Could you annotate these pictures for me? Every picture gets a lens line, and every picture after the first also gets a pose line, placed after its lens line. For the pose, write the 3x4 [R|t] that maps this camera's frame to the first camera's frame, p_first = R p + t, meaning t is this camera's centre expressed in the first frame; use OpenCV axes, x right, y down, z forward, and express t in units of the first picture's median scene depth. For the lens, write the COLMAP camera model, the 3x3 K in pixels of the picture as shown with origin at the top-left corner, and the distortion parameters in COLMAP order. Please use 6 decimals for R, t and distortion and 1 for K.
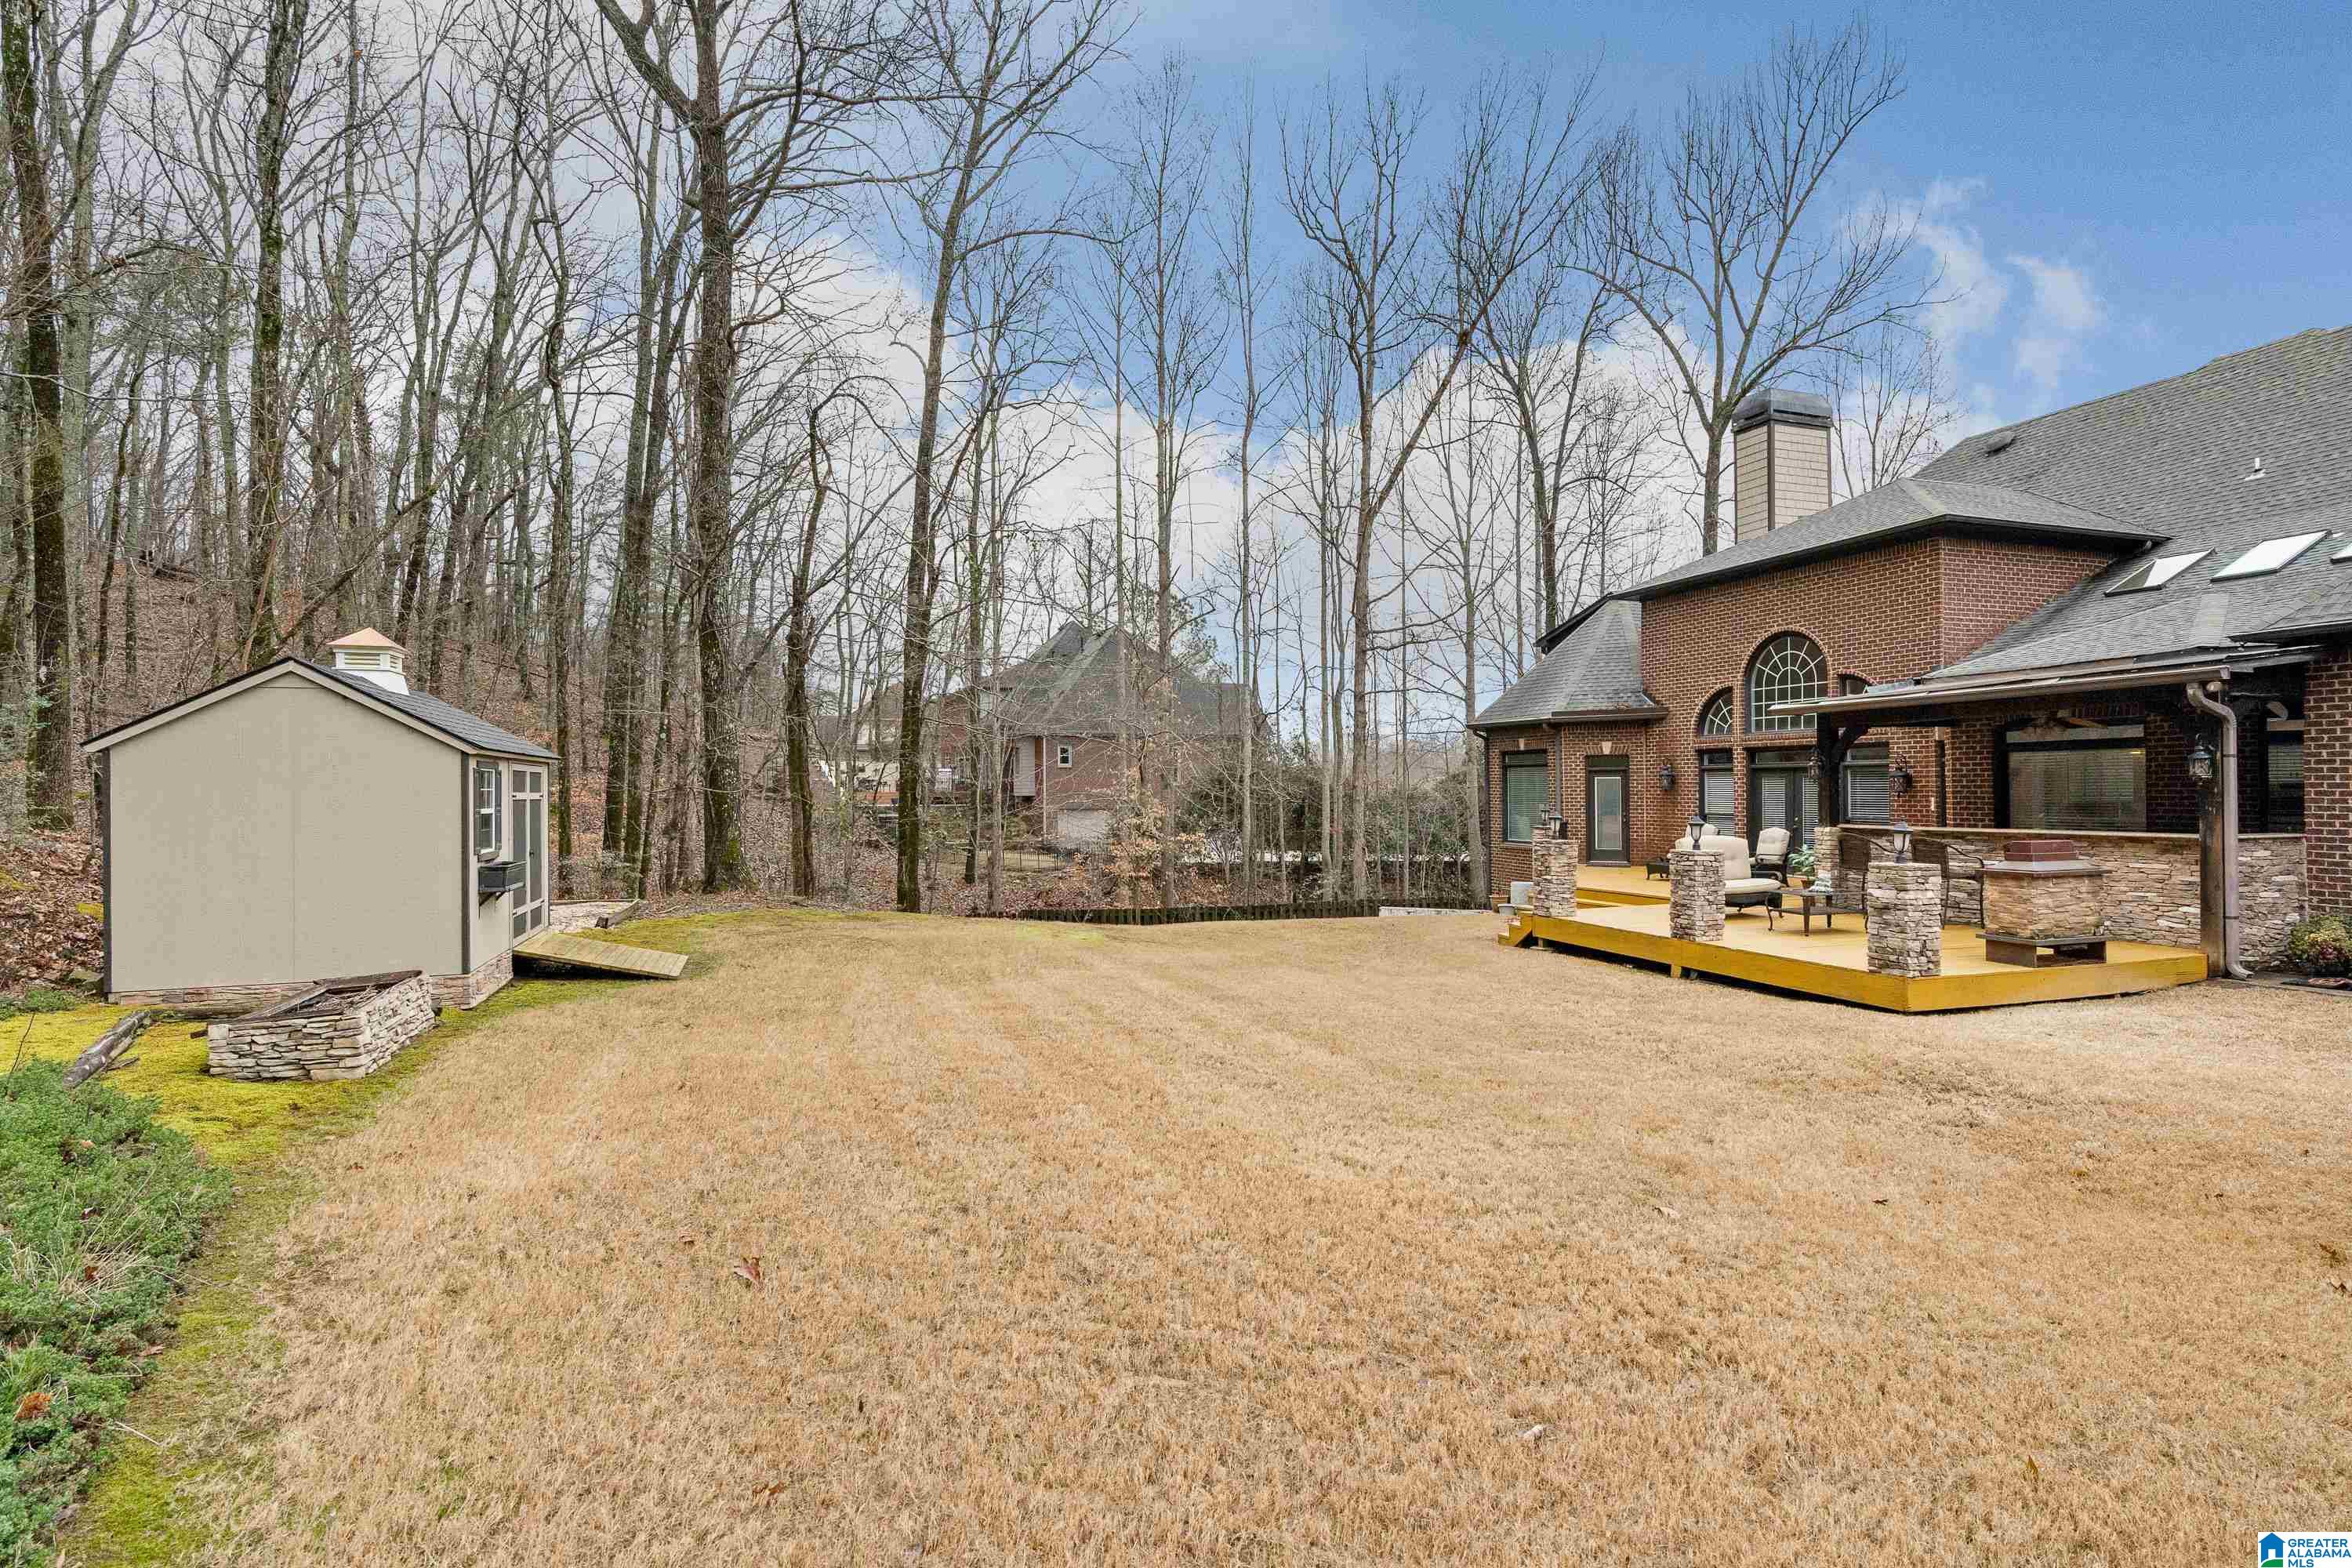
lens RADIAL K [[1131.9, 0, 1176.0], [0, 1131.9, 784.0], [0, 0, 1]] dist [-0.001146, -0.000217]
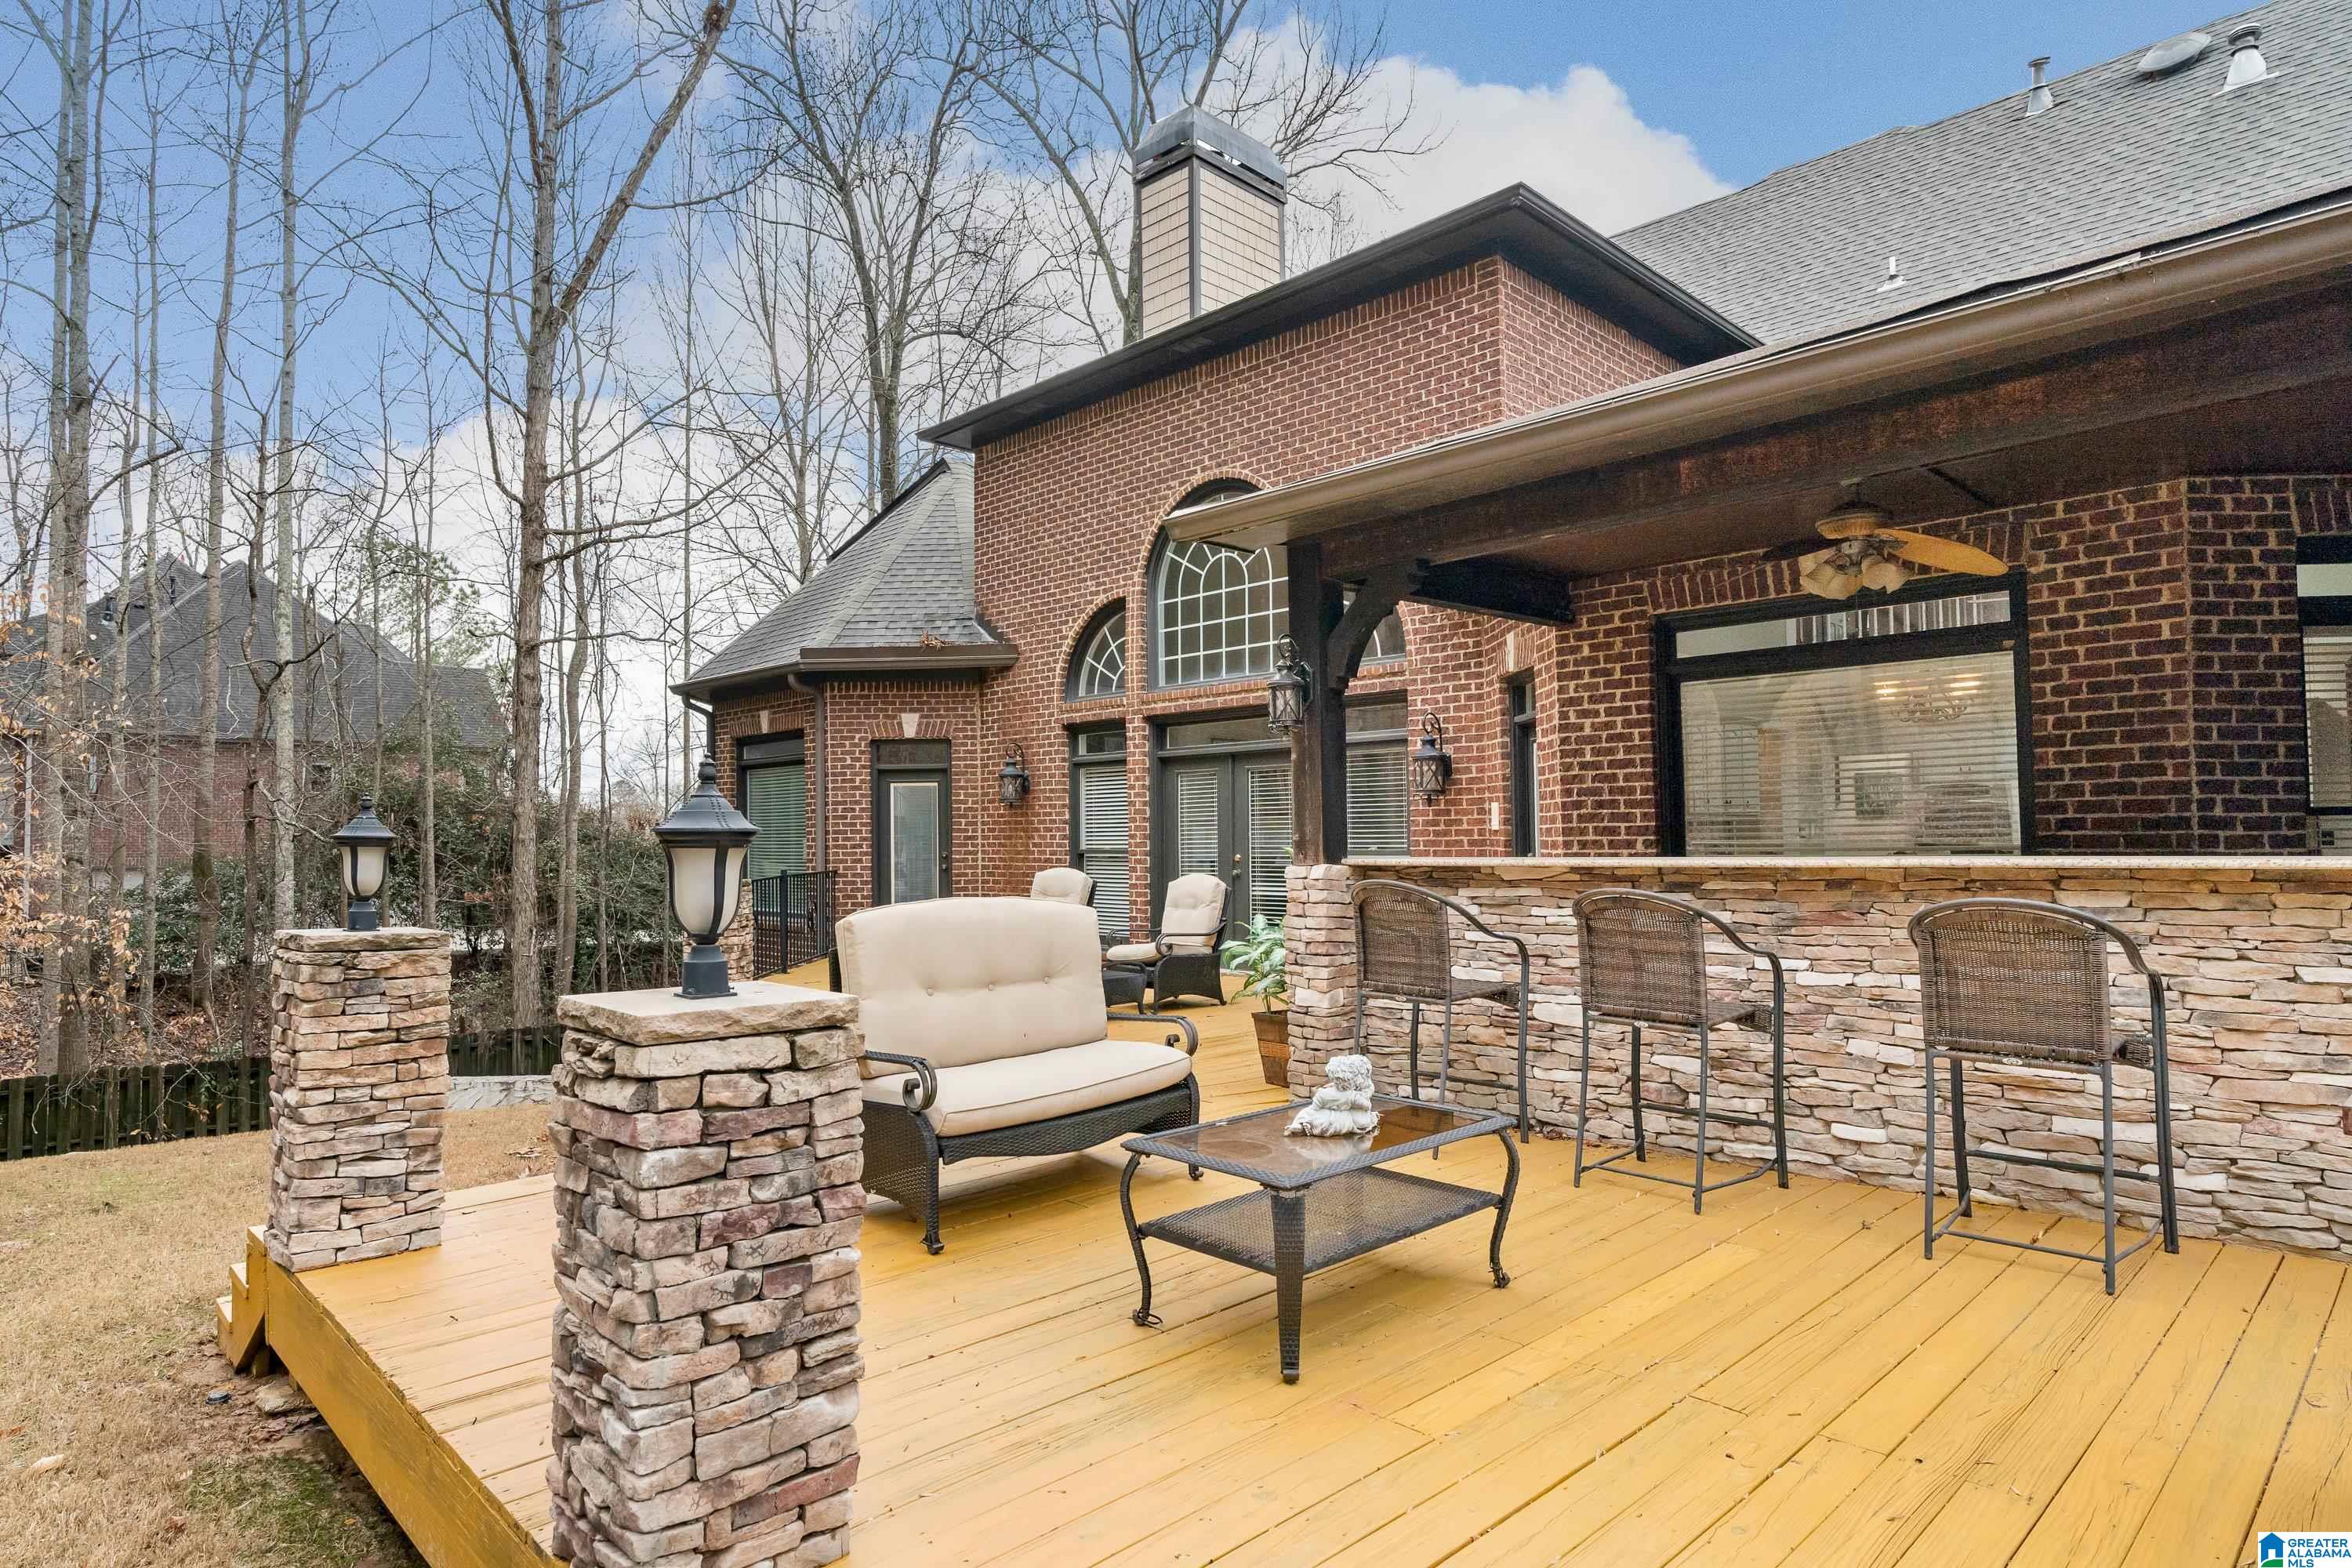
lens RADIAL K [[1317.0, 0, 1169.9], [0, 1317.0, 782.6], [0, 0, 1]] dist [-0.001518, -0.000282]
pose [[0.900283, 0.011820, 0.435145, 0.251953], [0.006152, 0.999186, -0.039870, 0.020083], [-0.435262, 0.038571, 0.899477, 0.460134]]
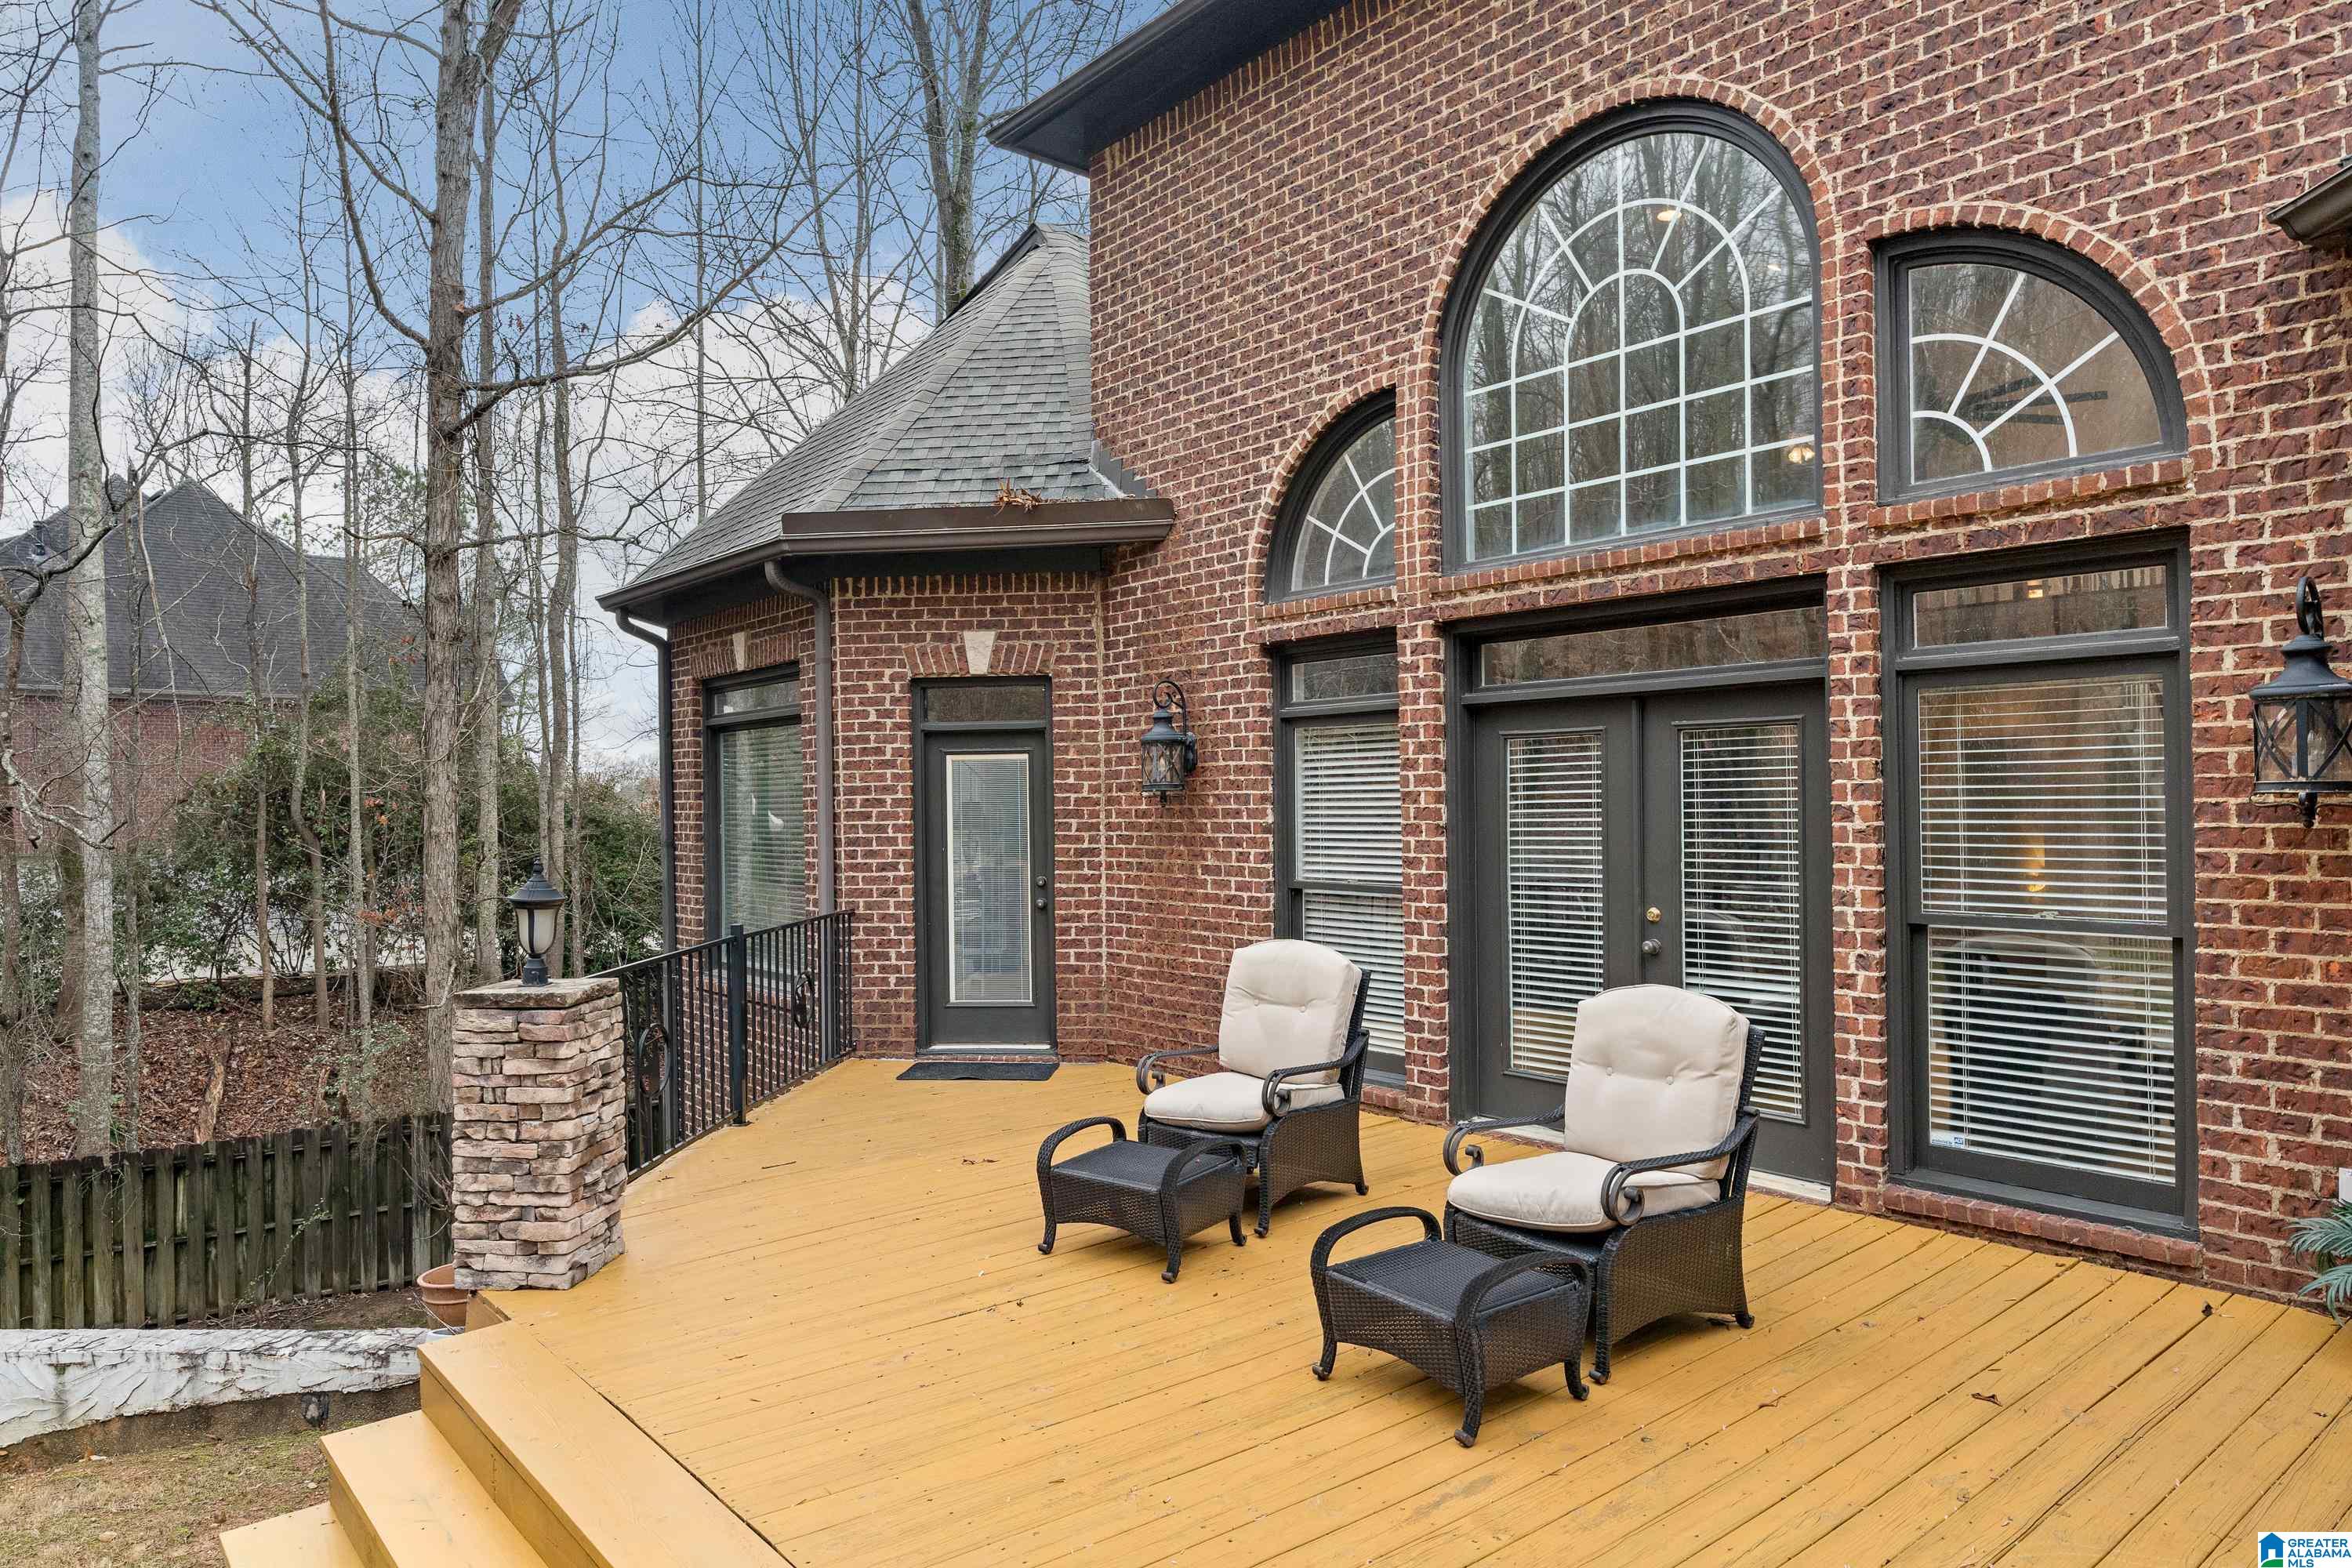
lens RADIAL K [[1459.2, 0, 1176.0], [0, 1459.2, 784.0], [0, 0, 1]] dist [0.002421, -0.000090]
pose [[0.930421, -0.002211, 0.366486, 0.321825], [0.006997, 0.999907, -0.011734, 0.006758], [-0.366426, 0.013482, 0.930349, 0.705069]]
